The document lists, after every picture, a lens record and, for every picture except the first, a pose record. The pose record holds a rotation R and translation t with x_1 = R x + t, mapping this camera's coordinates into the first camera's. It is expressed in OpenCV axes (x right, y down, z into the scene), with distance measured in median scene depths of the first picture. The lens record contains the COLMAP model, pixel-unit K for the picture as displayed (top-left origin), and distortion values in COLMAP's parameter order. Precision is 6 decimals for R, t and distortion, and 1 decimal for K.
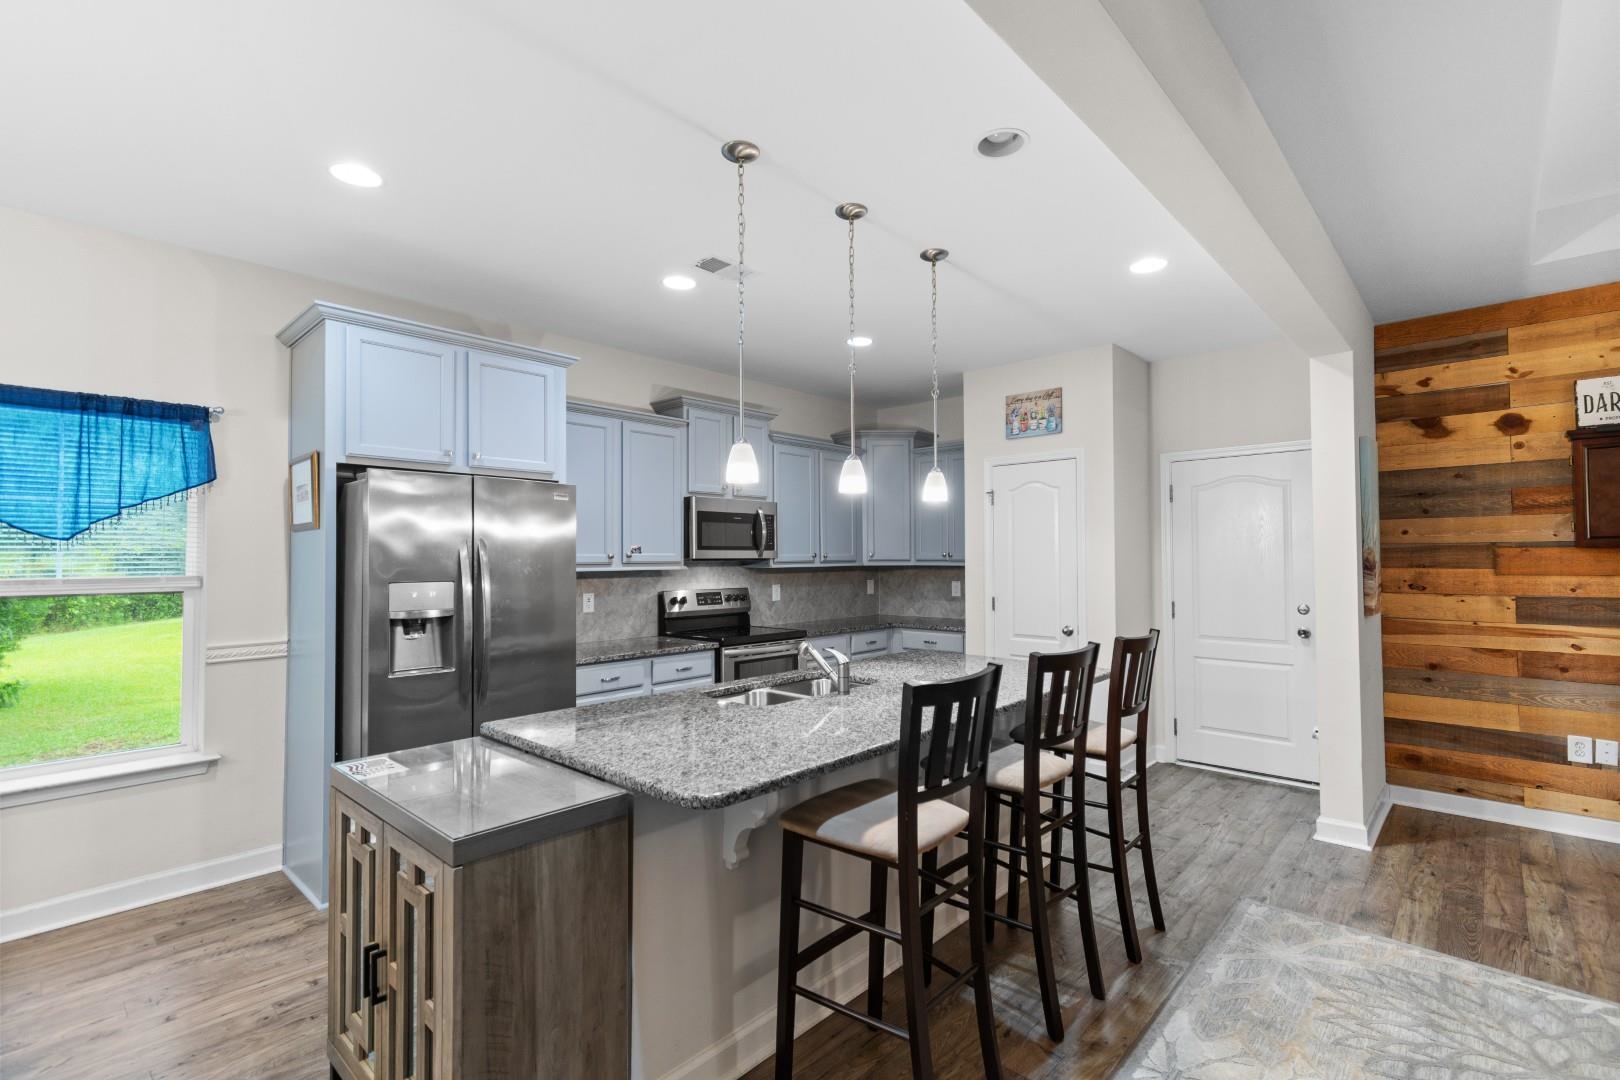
lens RADIAL K [[708.5, 0, 802.7], [0, 708.5, 550.7], [0, 0, 1]] dist [0.002066, -0.001966]
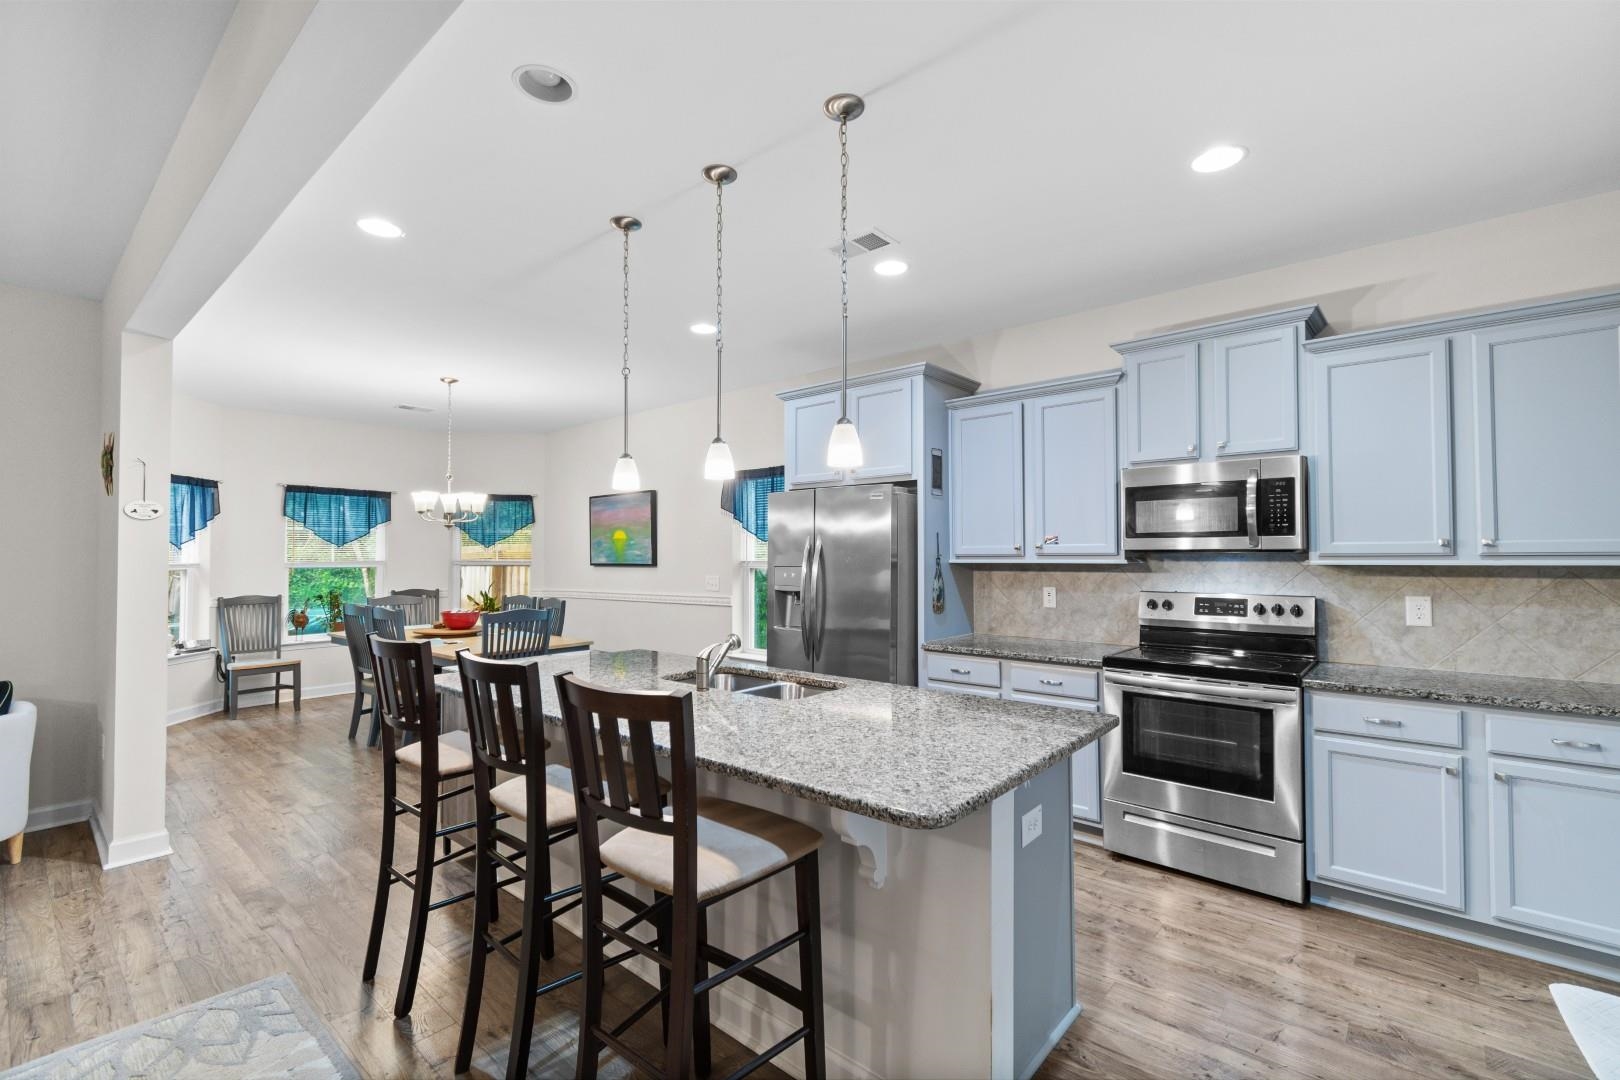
lens RADIAL K [[708.5, 0, 822.8], [0, 708.5, 536.2], [0, 0, 1]] dist [0.002066, -0.001966]
pose [[0.052478, -0.014558, -0.998516, 0.576342], [0.017389, 0.999755, -0.013662, 0.001133], [0.998471, -0.016646, 0.052718, 0.613276]]
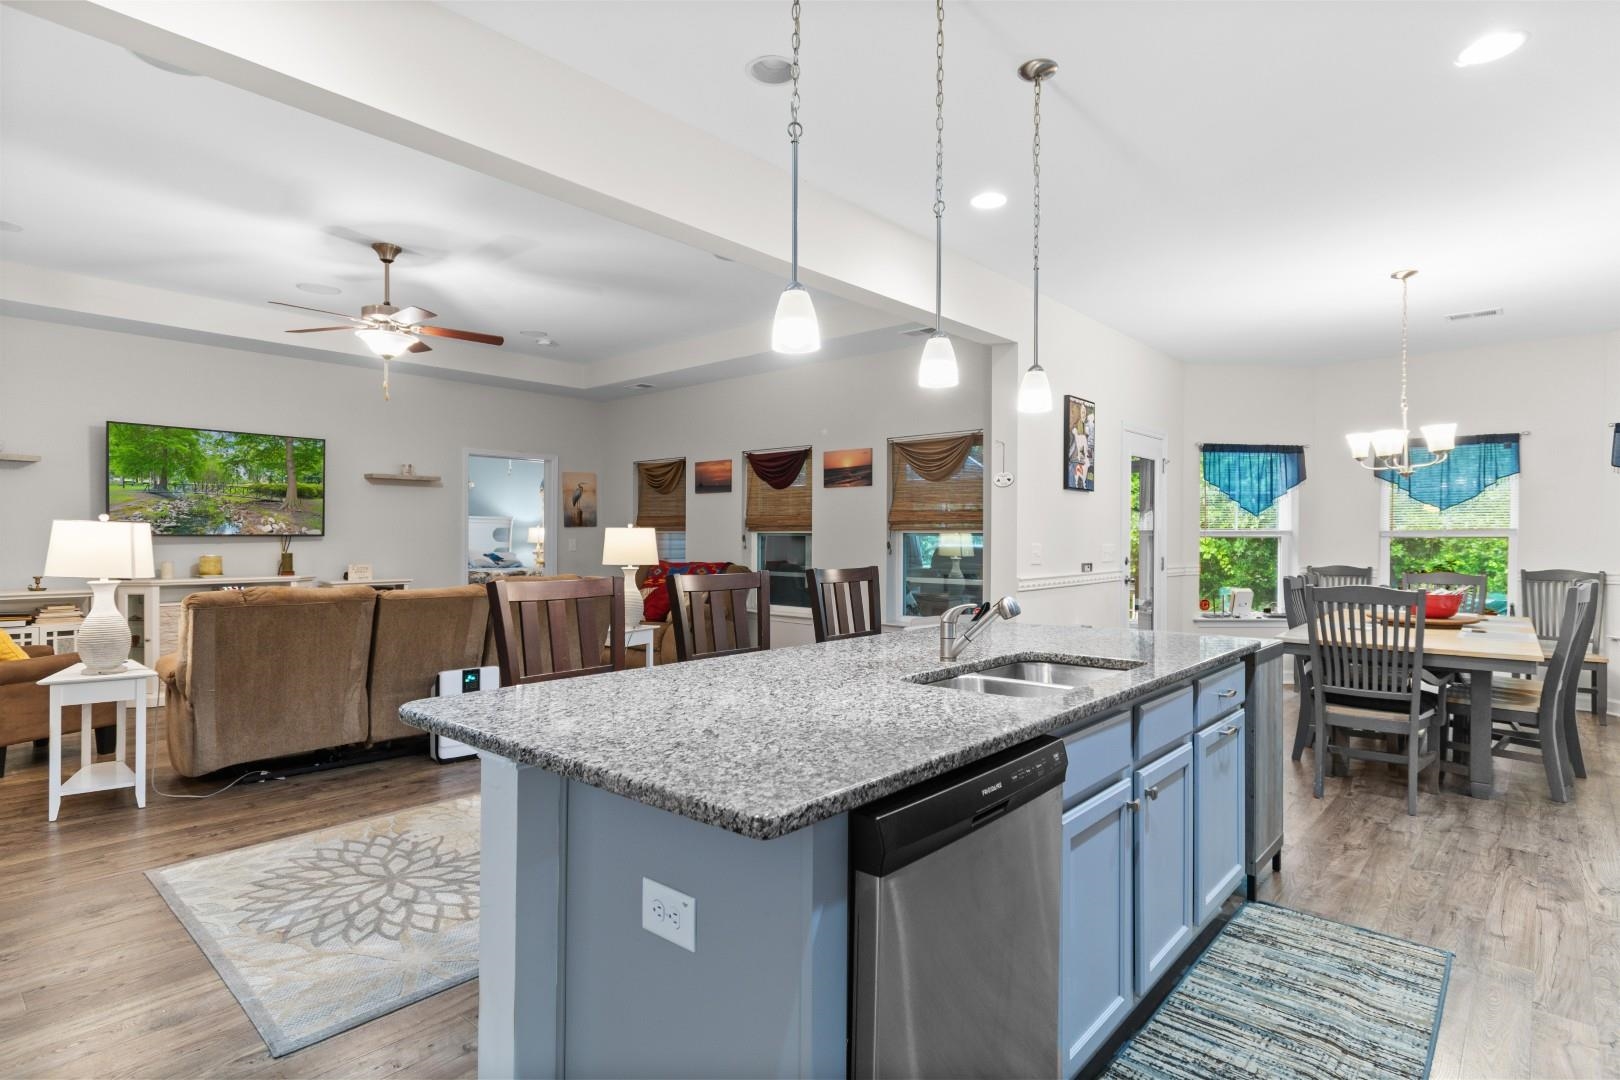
lens RADIAL K [[837.0, 0, 812.9], [0, 837.0, 540.6], [0, 0, 1]] dist [0.002160, -0.003750]
pose [[-0.999353, 0.007607, -0.035157, 0.129835], [0.008052, 0.999889, -0.012520, 0.044206], [0.035058, -0.012795, -0.999303, 1.038624]]
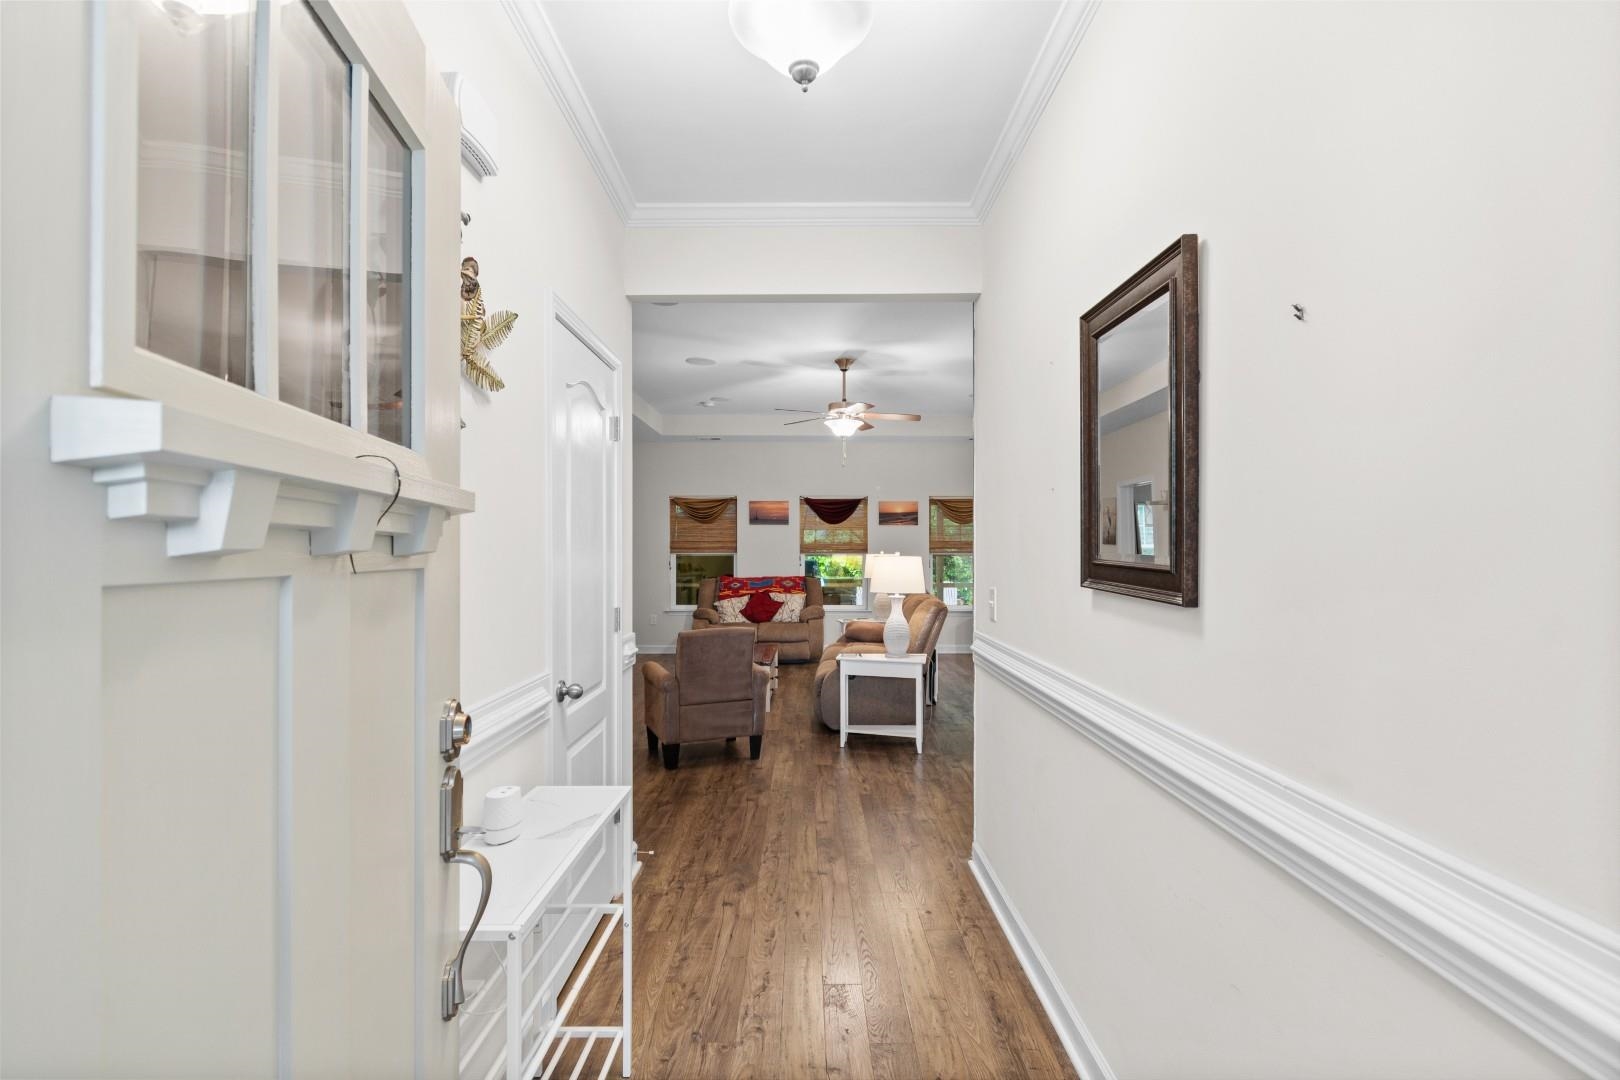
lens RADIAL K [[755.5, 0, 819.1], [0, 755.5, 551.3], [0, 0, 1]] dist [0.002025, -0.003042]
pose [[-0.719344, 0.014040, -0.694512, 1.624955], [0.020993, 0.999778, -0.001533, 0.002650], [0.694336, -0.015682, -0.719480, 0.910980]]
